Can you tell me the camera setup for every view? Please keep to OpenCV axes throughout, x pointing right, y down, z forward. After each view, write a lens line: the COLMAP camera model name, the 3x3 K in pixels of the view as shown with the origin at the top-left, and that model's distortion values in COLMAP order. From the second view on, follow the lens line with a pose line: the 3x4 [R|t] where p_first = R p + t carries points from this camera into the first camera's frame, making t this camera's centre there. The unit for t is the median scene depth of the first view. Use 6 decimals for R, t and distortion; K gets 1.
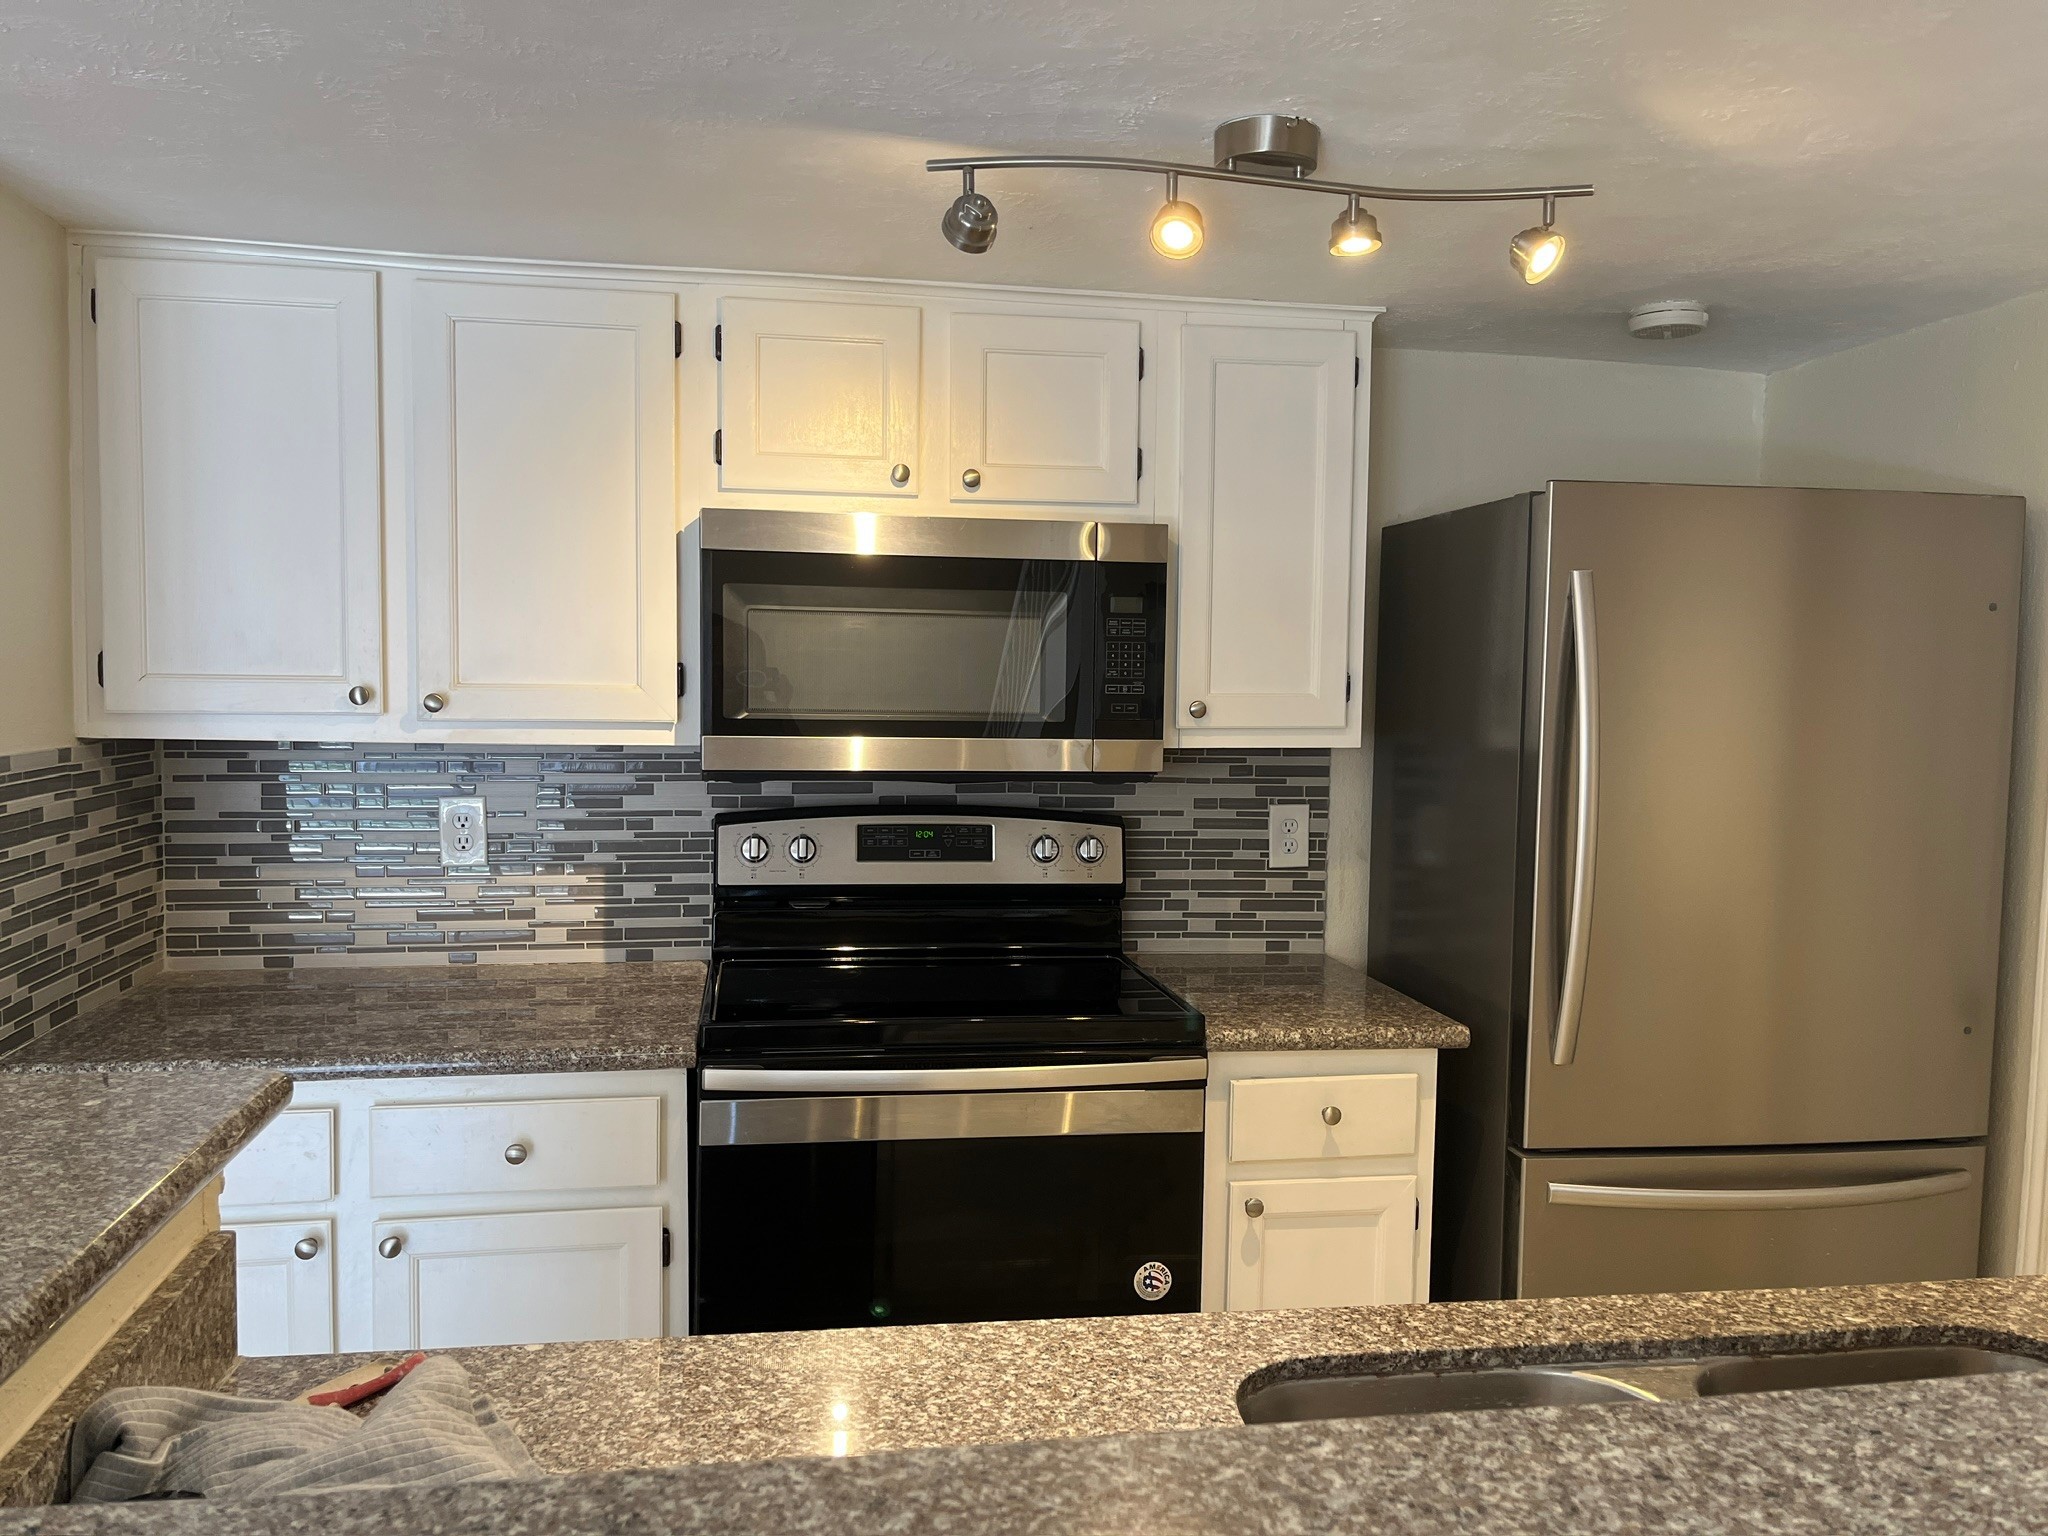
lens RADIAL K [[1558.8, 0, 1021.4], [0, 1558.8, 768.9], [0, 0, 1]] dist [0.010460, 0.001075]
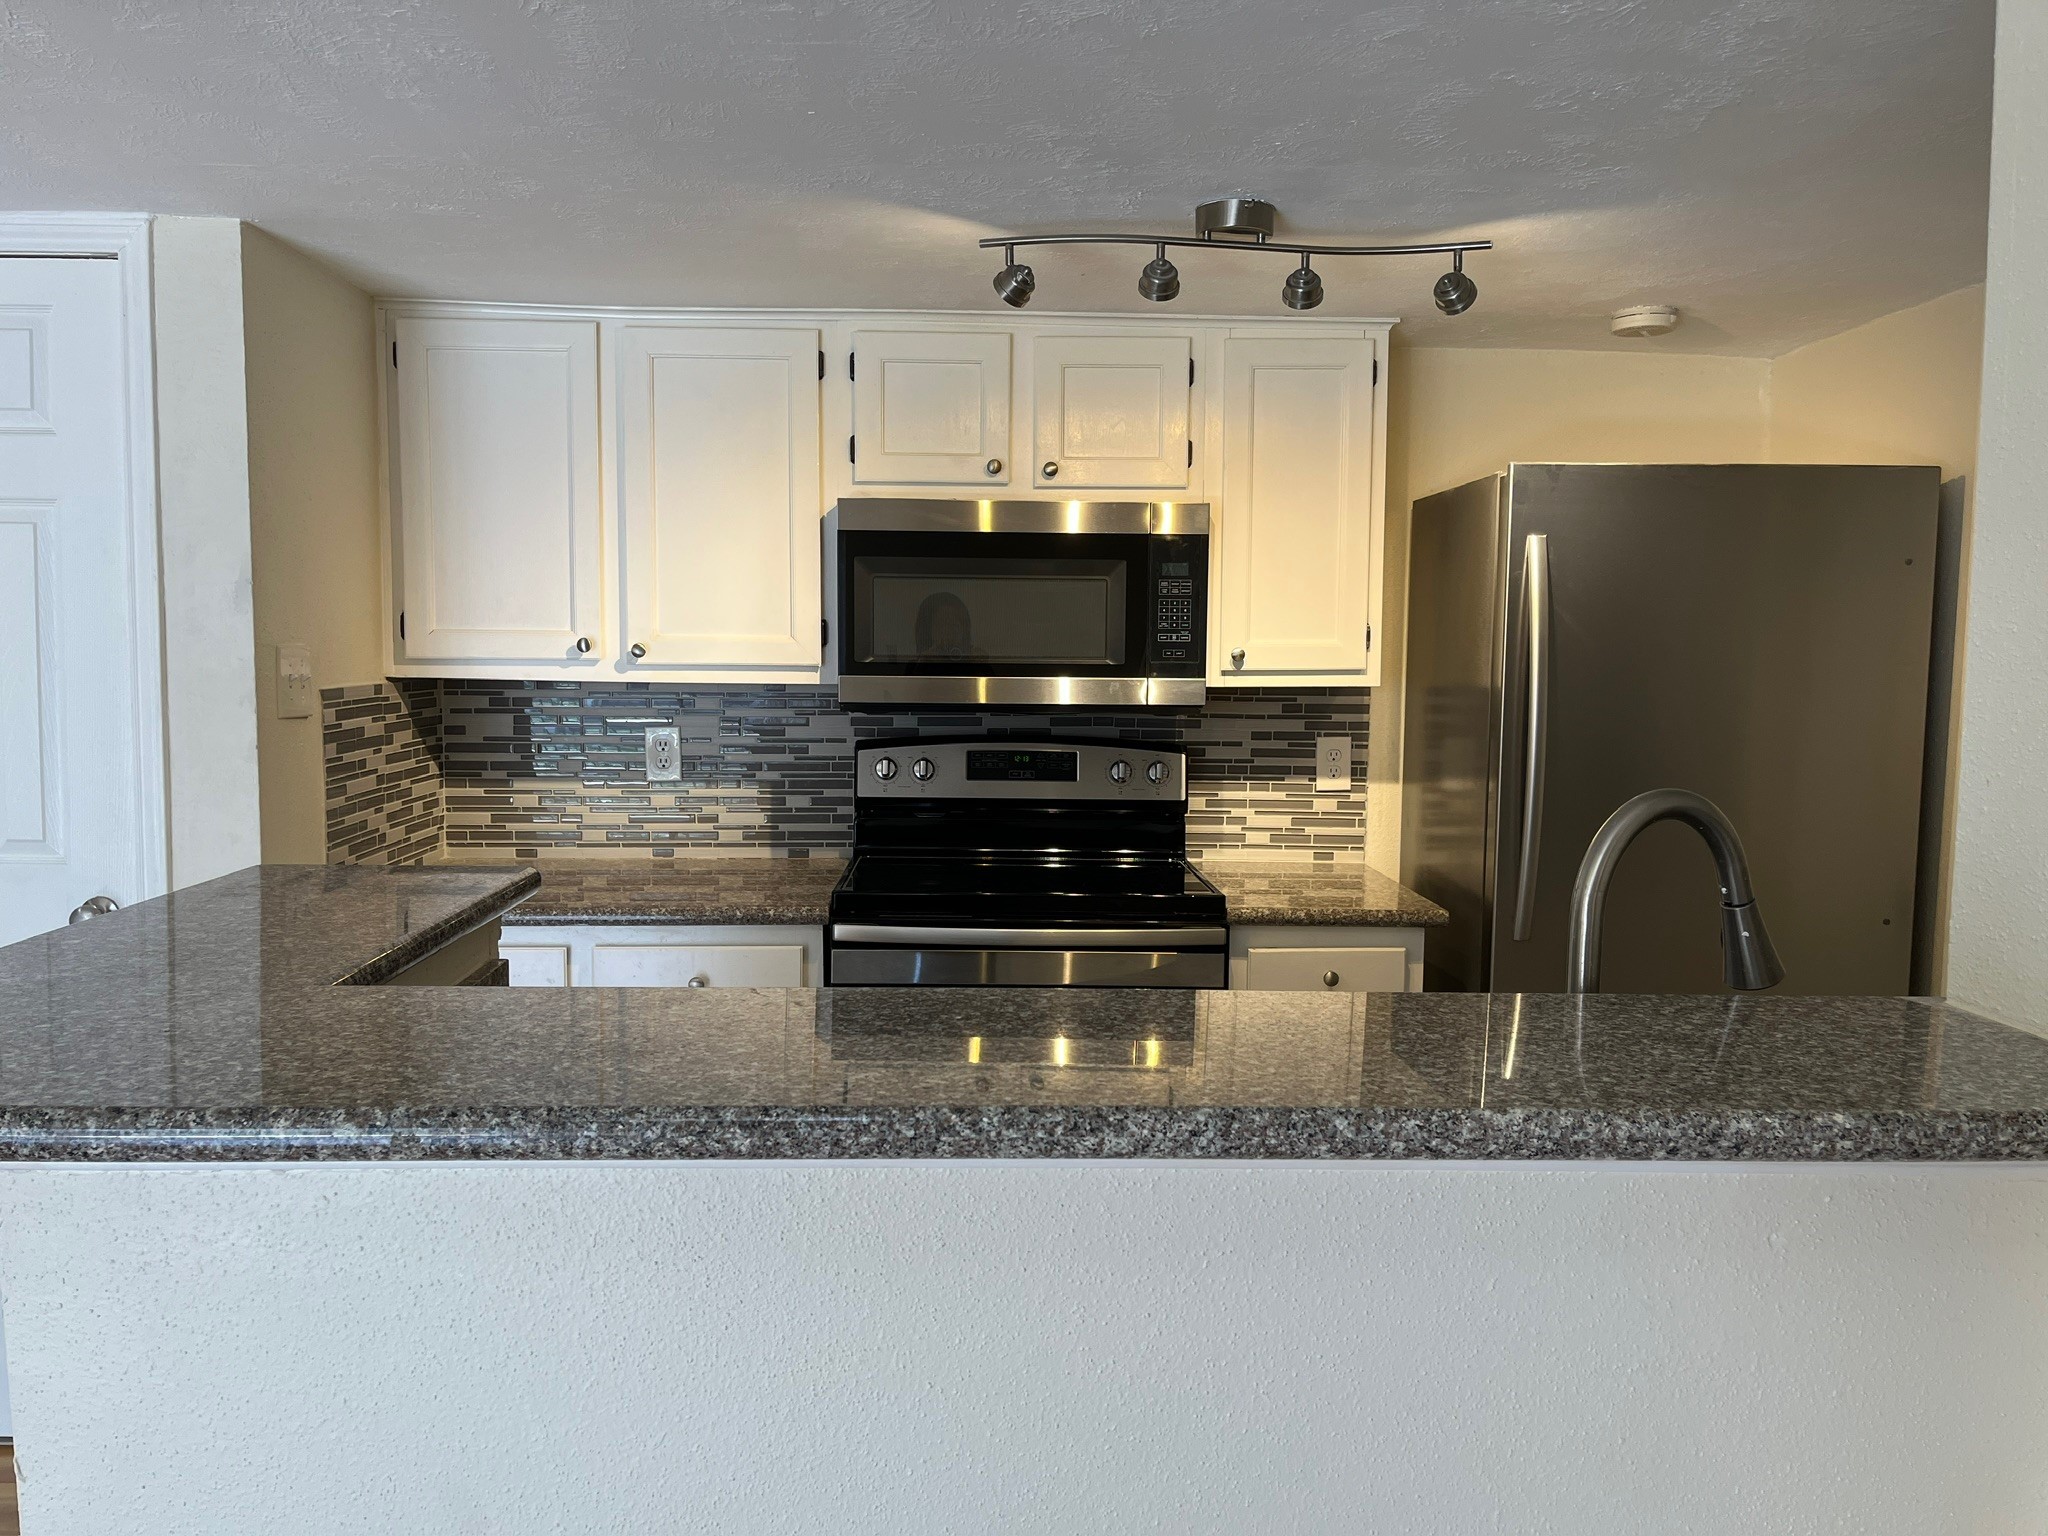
lens RADIAL K [[1558.8, 0, 1029.1], [0, 1558.8, 777.0], [0, 0, 1]] dist [0.010460, 0.001075]
pose [[0.991618, 0.004813, -0.129117, 0.109116], [-0.001955, 0.999750, 0.022254, 0.031254], [0.129192, -0.021815, 0.991380, -0.238118]]
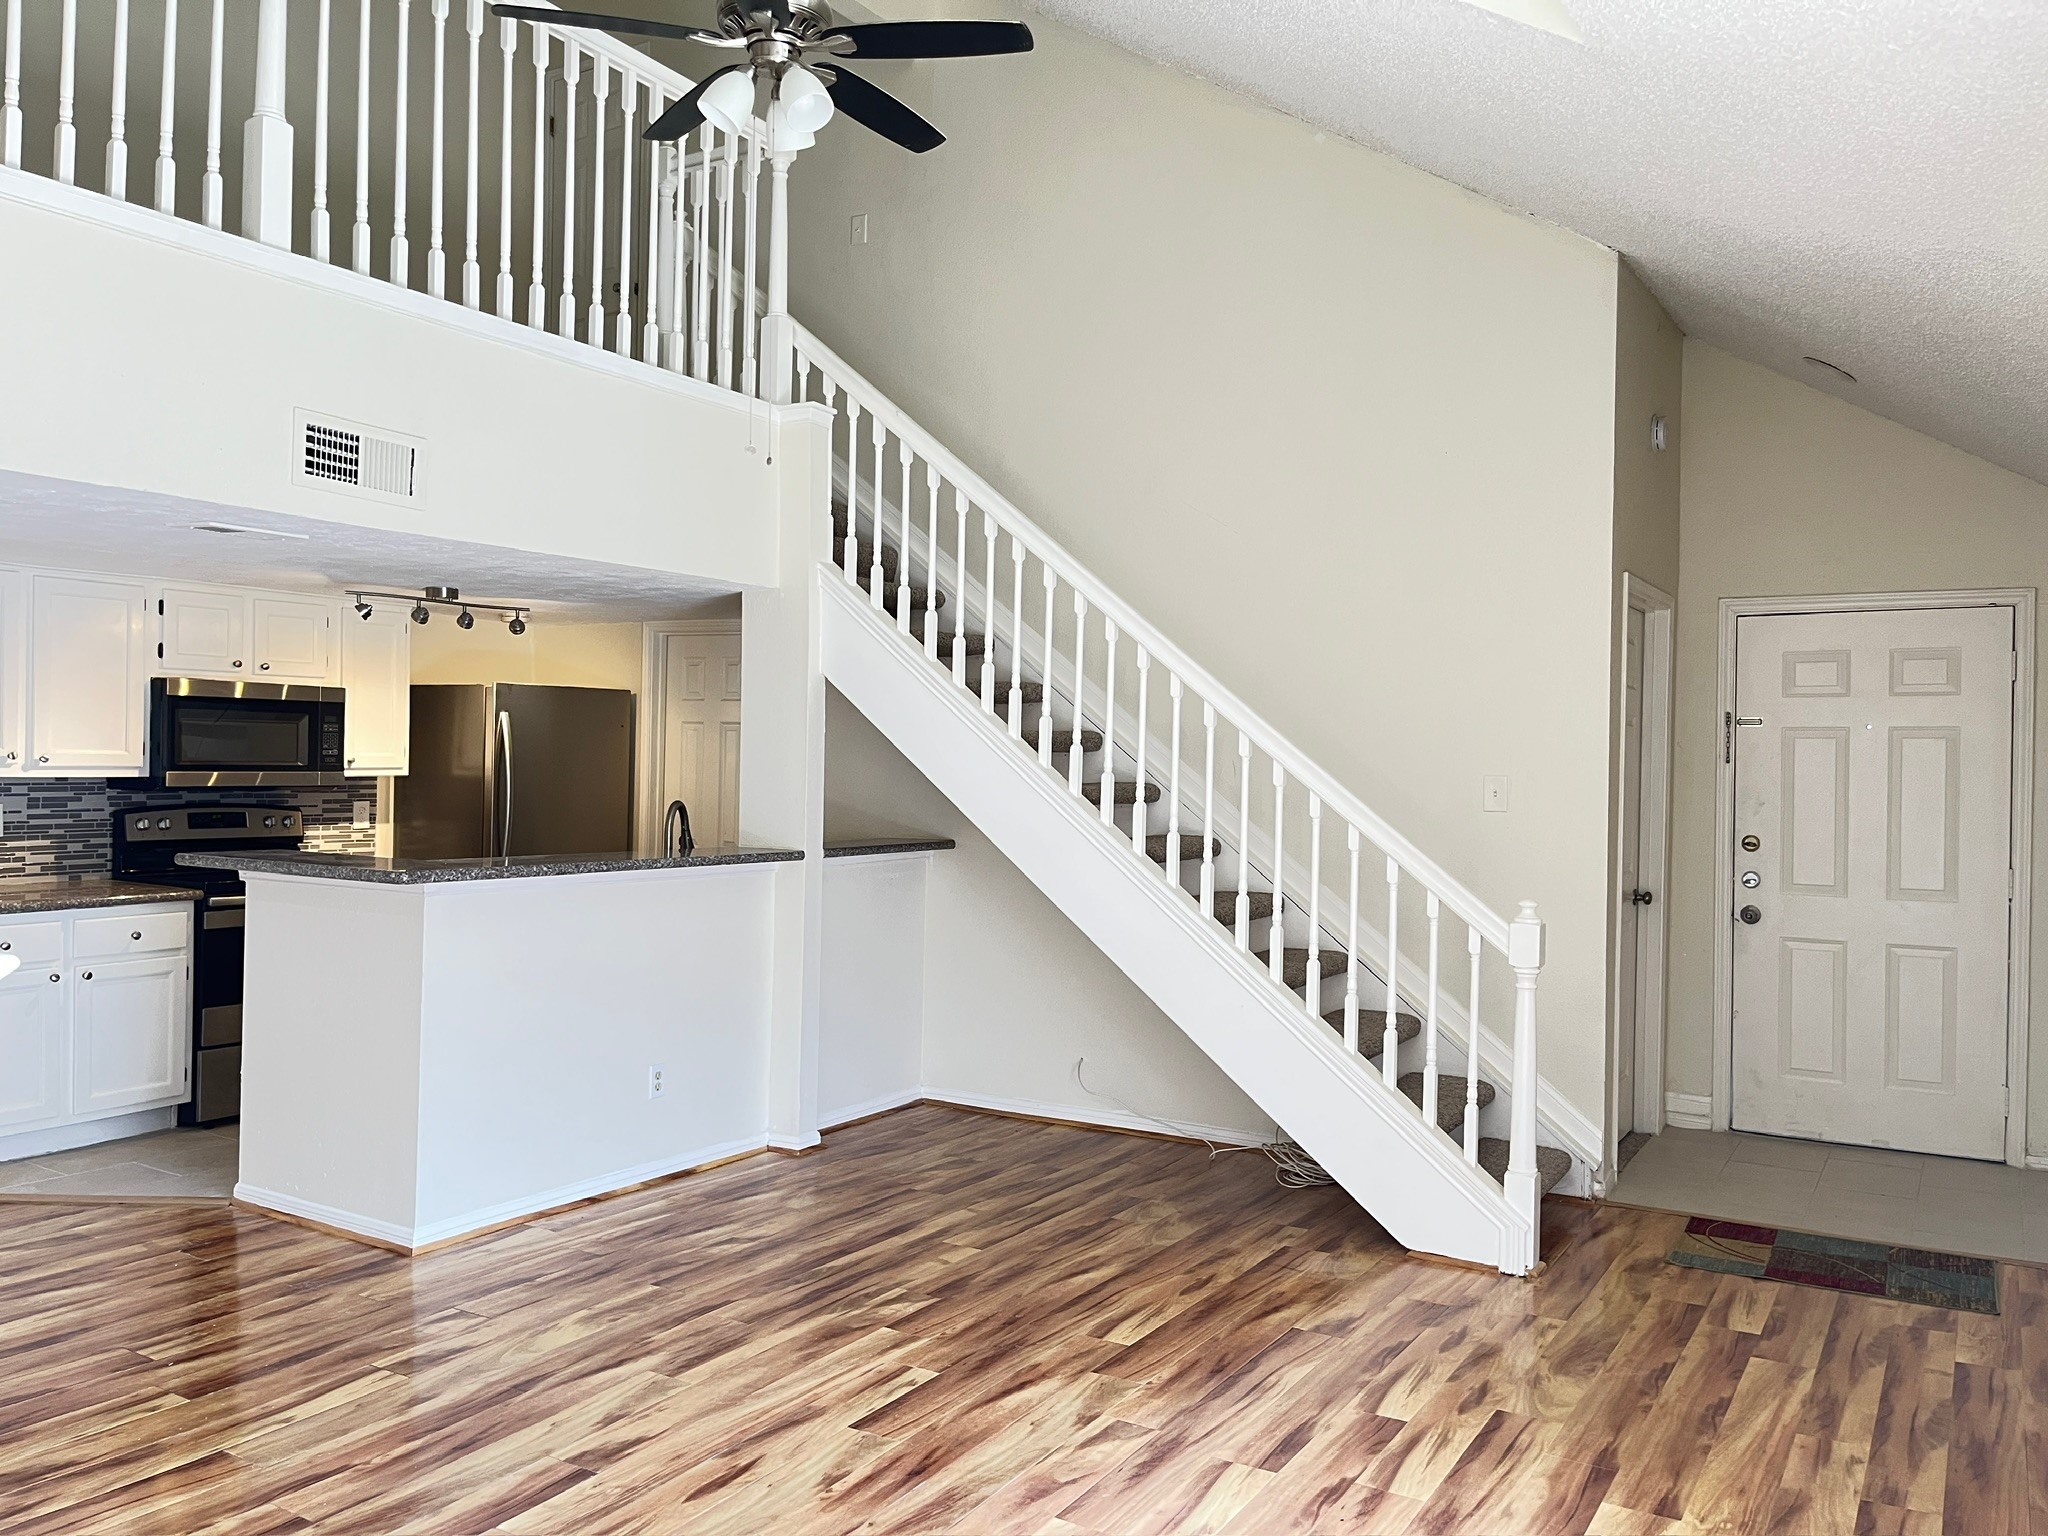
lens RADIAL K [[1558.8, 0, 1016.9], [0, 1558.8, 765.3], [0, 0, 1]] dist [0.010460, 0.001075]
pose [[0.674145, -0.006916, 0.738567, -1.009399], [0.030649, 0.999357, -0.018617, 0.048726], [-0.737963, 0.035187, 0.673923, -1.461098]]
